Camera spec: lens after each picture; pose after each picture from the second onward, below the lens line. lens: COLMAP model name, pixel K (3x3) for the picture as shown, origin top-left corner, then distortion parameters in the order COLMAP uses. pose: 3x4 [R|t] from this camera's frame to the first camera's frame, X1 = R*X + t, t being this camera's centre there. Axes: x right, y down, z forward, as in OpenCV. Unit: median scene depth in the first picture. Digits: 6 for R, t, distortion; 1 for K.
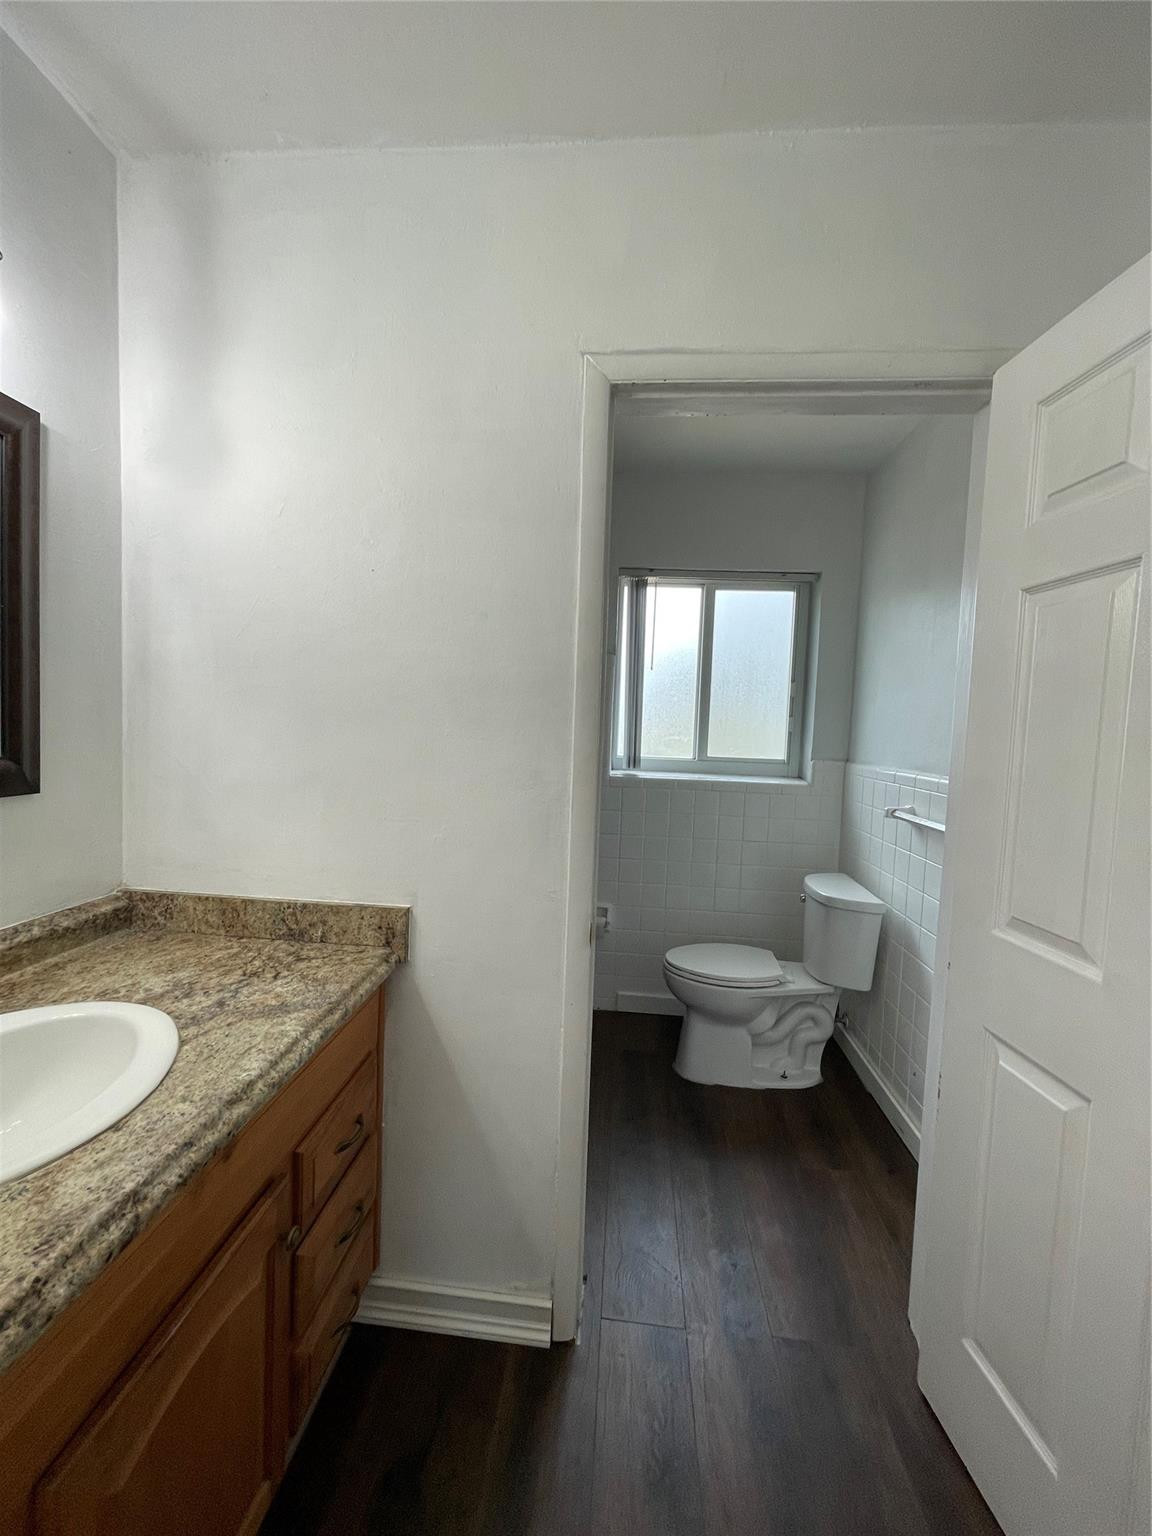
lens RADIAL K [[619.1, 0, 576.2], [0, 619.1, 765.9], [0, 0, 1]] dist [-0.002977, -0.000361]
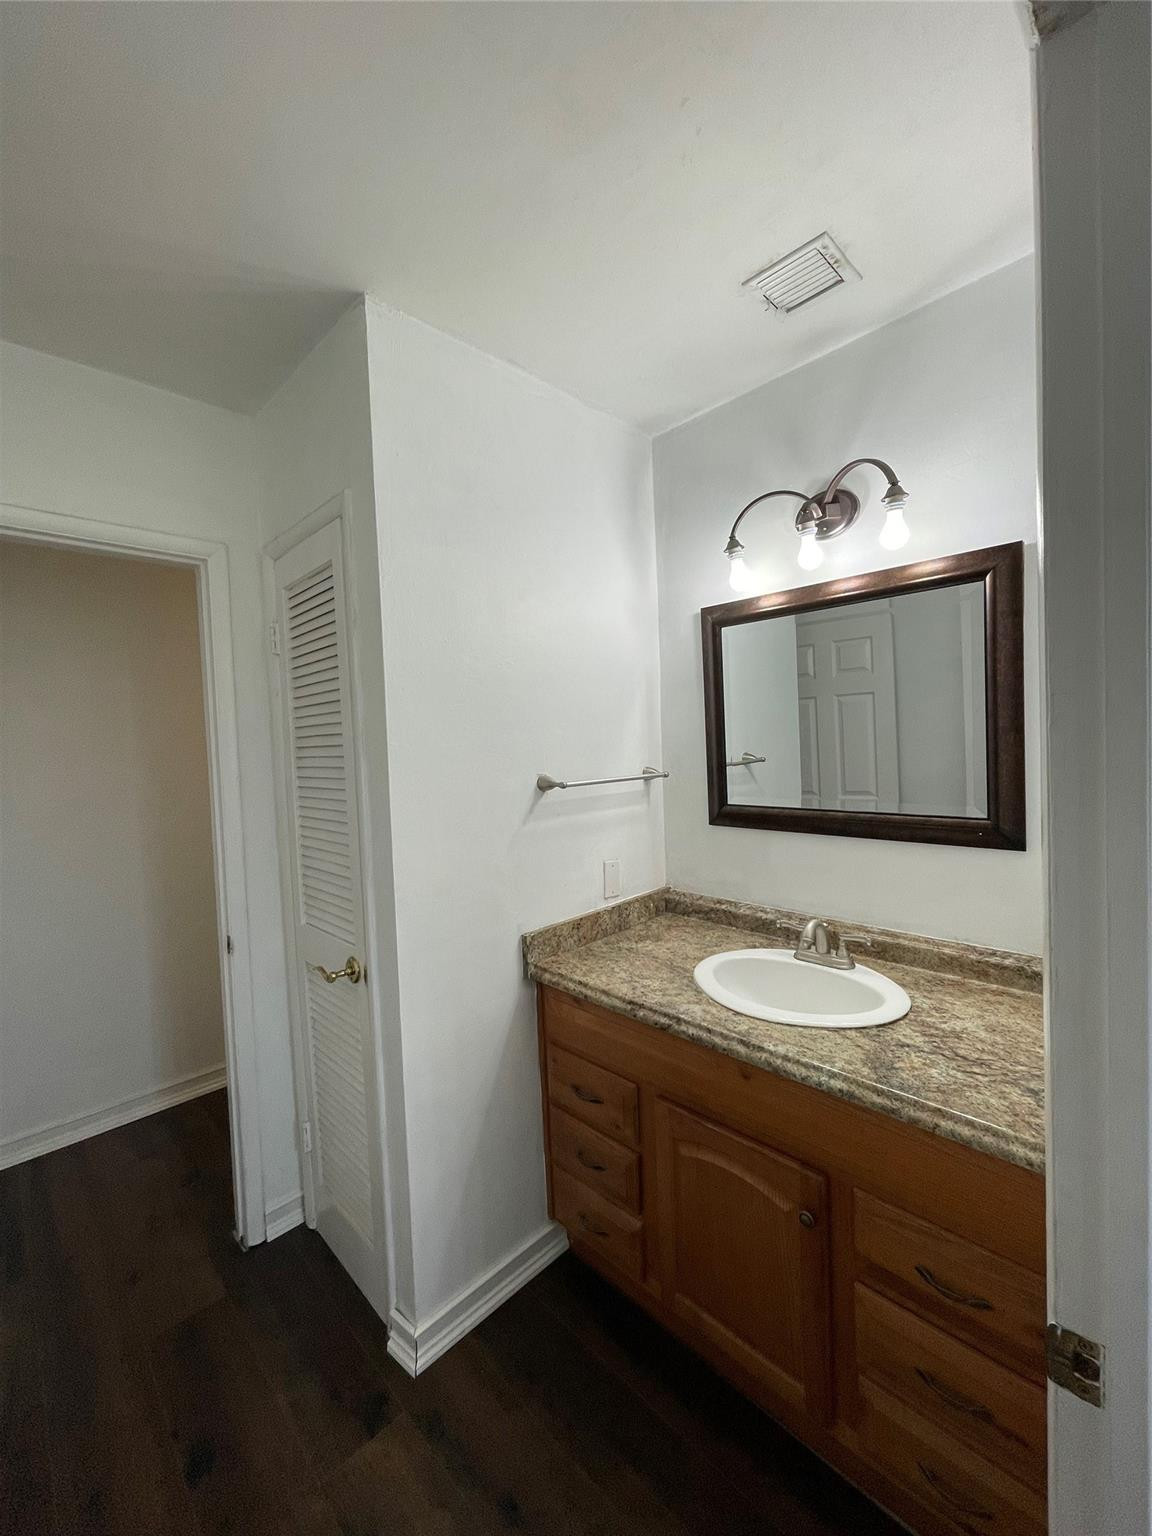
lens RADIAL K [[619.1, 0, 580.1], [0, 619.1, 764.1], [0, 0, 1]] dist [-0.002977, -0.000361]
pose [[-0.649639, 0.012376, -0.760142, 0.689347], [-0.035292, 0.998299, 0.046415, -0.171379], [0.759423, 0.056980, -0.648097, 1.263214]]
